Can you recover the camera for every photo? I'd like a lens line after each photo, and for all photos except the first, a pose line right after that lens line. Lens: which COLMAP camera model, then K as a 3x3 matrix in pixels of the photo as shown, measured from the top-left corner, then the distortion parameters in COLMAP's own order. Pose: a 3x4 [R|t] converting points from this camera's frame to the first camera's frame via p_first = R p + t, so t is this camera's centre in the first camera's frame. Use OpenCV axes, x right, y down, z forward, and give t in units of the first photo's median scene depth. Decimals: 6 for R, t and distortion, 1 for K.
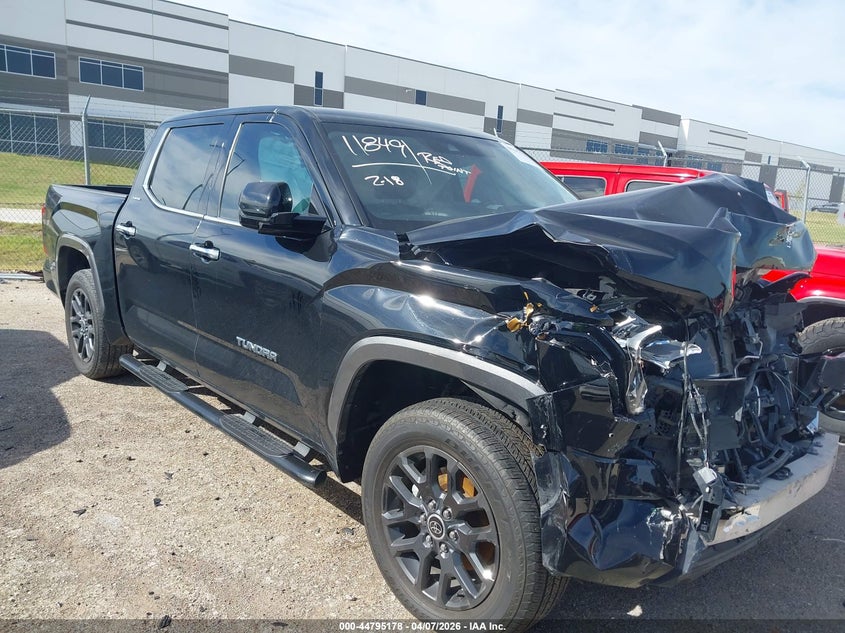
lens RADIAL K [[686.2, 0, 422.5], [0, 686.2, 316.5], [0, 0, 1]] dist [0.053452, -0.119797]
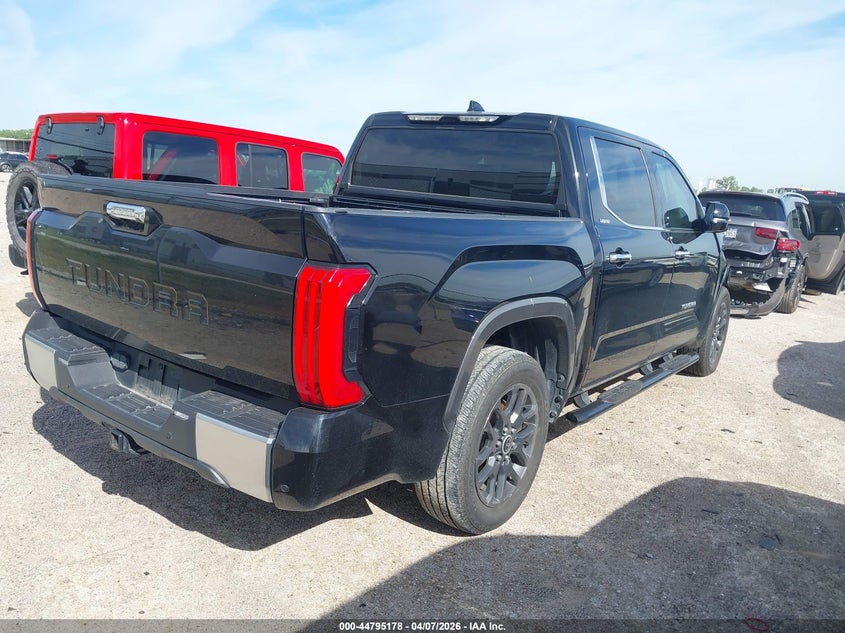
lens RADIAL K [[686.2, 0, 422.5], [0, 686.2, 316.5], [0, 0, 1]] dist [0.053452, -0.119797]
pose [[-0.216936, -0.254937, 0.942309, -1.226786], [0.070021, 0.958746, 0.275504, -0.314870], [-0.973671, 0.125748, -0.190135, 1.437385]]
